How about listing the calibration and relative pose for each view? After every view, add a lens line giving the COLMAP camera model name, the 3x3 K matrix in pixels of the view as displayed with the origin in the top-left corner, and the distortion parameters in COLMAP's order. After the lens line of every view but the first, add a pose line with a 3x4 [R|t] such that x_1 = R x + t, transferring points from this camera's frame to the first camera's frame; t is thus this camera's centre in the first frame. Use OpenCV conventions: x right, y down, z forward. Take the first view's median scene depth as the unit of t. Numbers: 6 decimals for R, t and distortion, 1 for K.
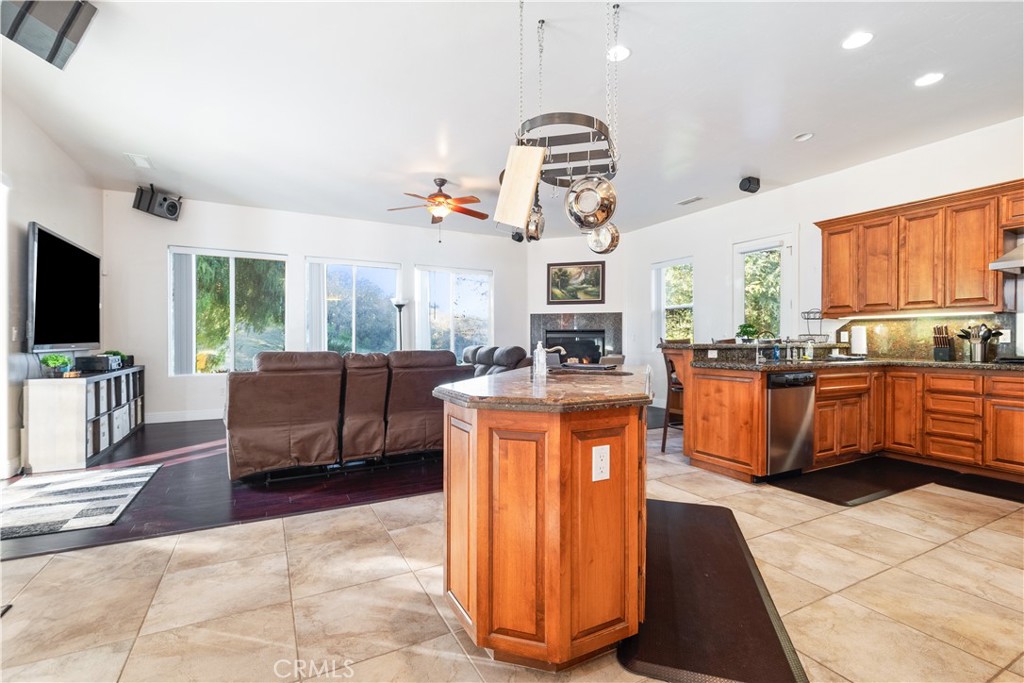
lens RADIAL K [[464.9, 0, 539.0], [0, 464.9, 342.7], [0, 0, 1]] dist [-0.003612, 0.001211]
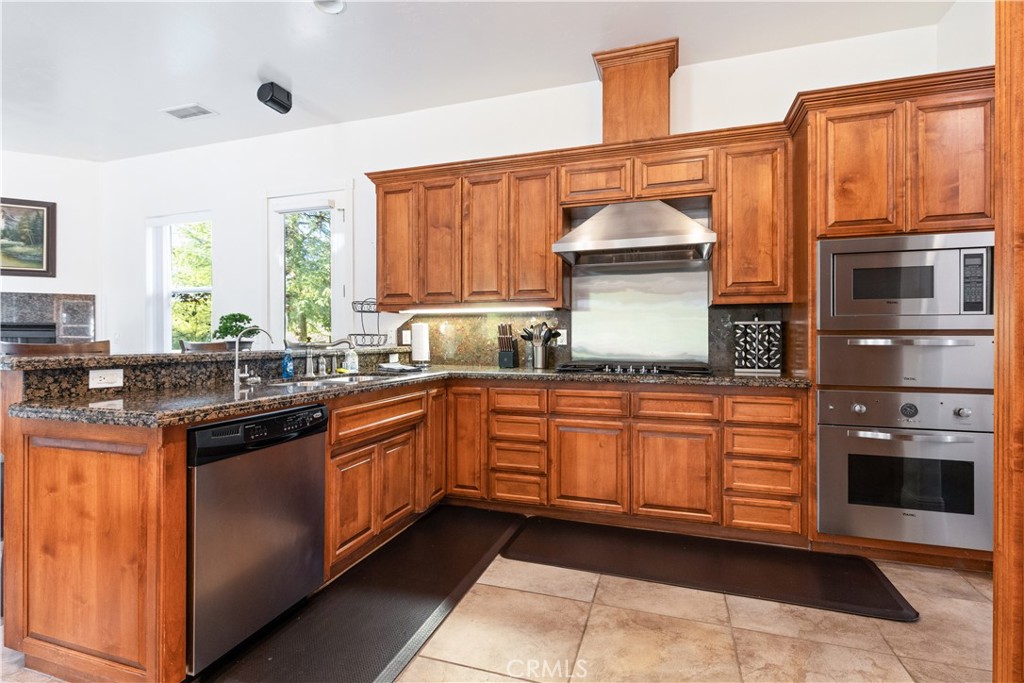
lens RADIAL K [[464.9, 0, 506.6], [0, 464.9, 339.2], [0, 0, 1]] dist [-0.003612, 0.001211]
pose [[0.750617, -0.002175, 0.660734, 0.345777], [0.005471, 0.999981, -0.002924, -0.008116], [-0.660715, 0.005810, 0.750615, 0.405269]]
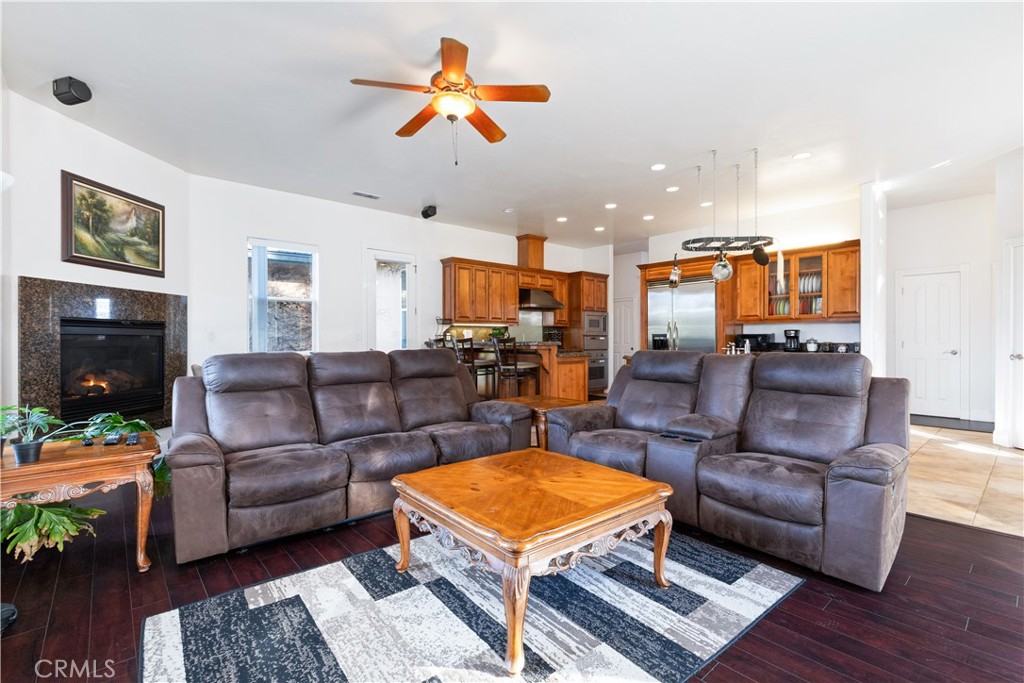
lens RADIAL K [[464.9, 0, 510.4], [0, 464.9, 340.1], [0, 0, 1]] dist [-0.003612, 0.001211]
pose [[-0.191858, -0.003939, 0.981415, -0.996051], [0.006078, 0.999968, 0.005201, -0.011039], [-0.981404, 0.006963, -0.191828, 1.306657]]
